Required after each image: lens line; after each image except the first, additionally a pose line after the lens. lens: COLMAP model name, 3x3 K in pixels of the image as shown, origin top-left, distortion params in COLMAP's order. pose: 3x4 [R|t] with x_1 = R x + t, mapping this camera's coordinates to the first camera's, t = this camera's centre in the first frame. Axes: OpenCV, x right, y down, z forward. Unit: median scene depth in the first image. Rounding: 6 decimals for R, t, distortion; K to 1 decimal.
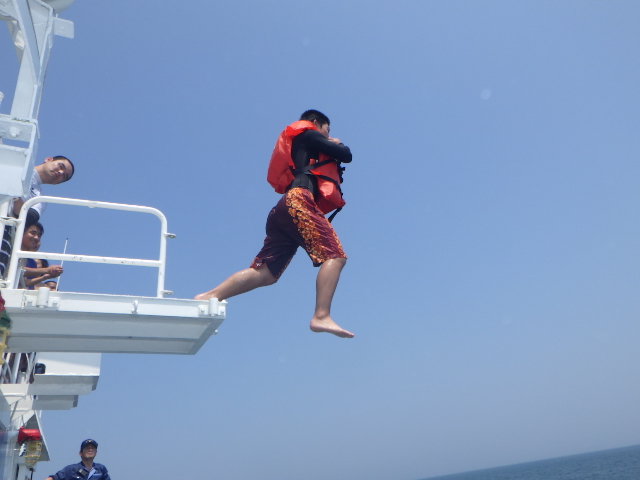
lens RADIAL K [[527.9, 0, 320.0], [0, 527.9, 240.0], [0, 0, 1]] dist [0.008870, -0.002358]
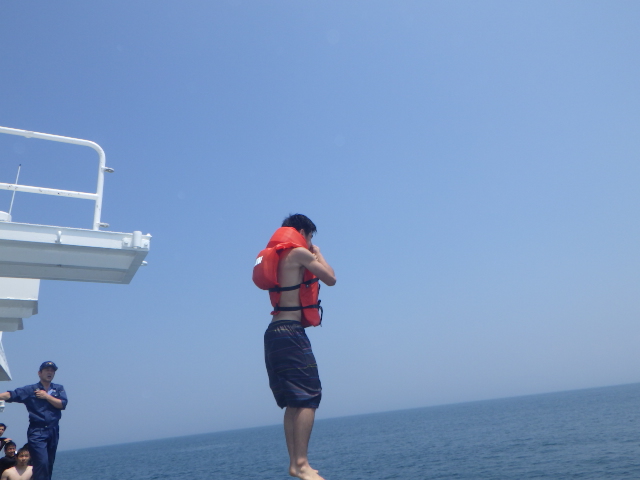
lens RADIAL K [[524.3, 0, 320.0], [0, 524.3, 240.0], [0, 0, 1]] dist [0.021895, -0.007777]
pose [[0.998131, 0.039561, 0.046568, 0.091731], [-0.044671, 0.992435, 0.114353, -0.008457], [-0.041692, -0.116220, 0.992348, -0.053013]]
